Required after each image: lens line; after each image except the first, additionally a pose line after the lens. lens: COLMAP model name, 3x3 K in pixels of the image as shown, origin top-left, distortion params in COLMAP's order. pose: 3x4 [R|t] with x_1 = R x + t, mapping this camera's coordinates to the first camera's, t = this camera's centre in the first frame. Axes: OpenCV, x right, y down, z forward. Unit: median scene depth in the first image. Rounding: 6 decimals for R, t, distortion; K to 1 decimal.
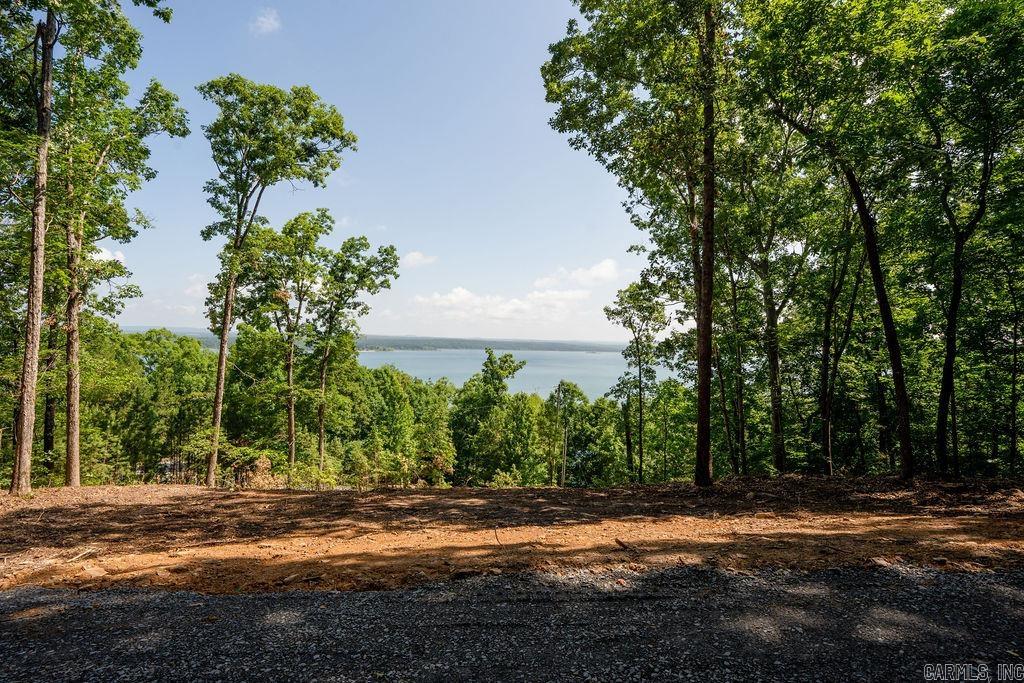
lens RADIAL K [[471.0, 0, 512.0], [0, 471.0, 341.5], [0, 0, 1]] dist [-0.071288, 0.026918]
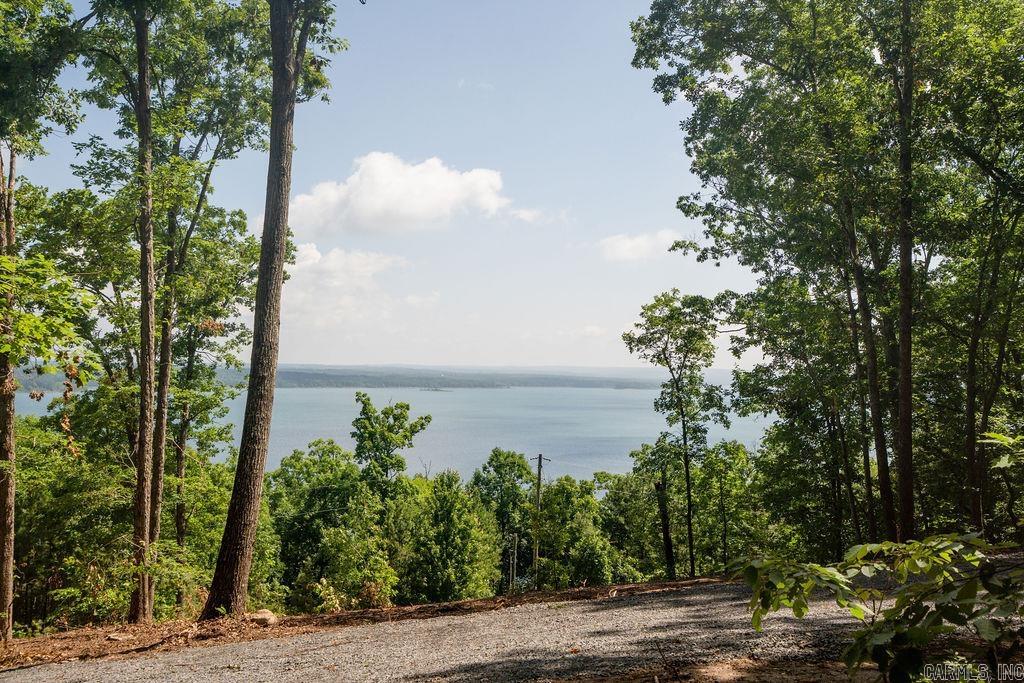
lens RADIAL K [[974.8, 0, 514.7], [0, 974.8, 339.3], [0, 0, 1]] dist [0.047584, 0.083670]
pose [[0.967639, -0.002061, 0.252330, -0.287202], [0.009333, 0.999575, -0.027627, -0.027480], [-0.252166, 0.029088, 0.967247, -0.249590]]
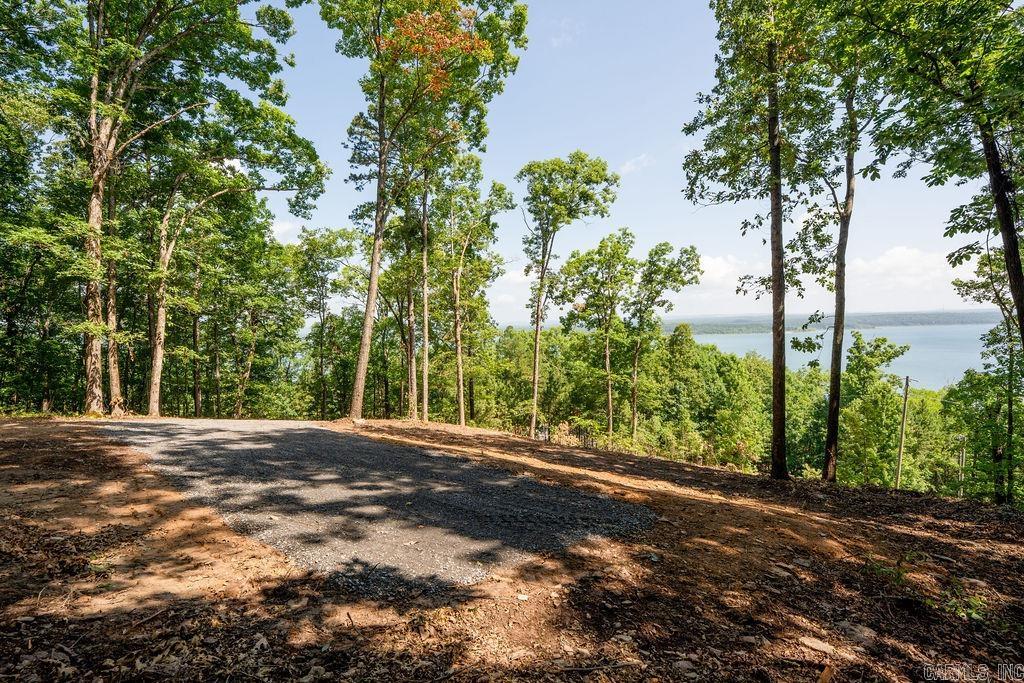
lens RADIAL K [[471.0, 0, 512.0], [0, 471.0, 341.5], [0, 0, 1]] dist [-0.071288, 0.026918]
pose [[0.668869, -0.021619, -0.743066, 0.265316], [0.048334, 0.998727, 0.014451, -0.017427], [0.741807, -0.045581, 0.669062, -0.049252]]
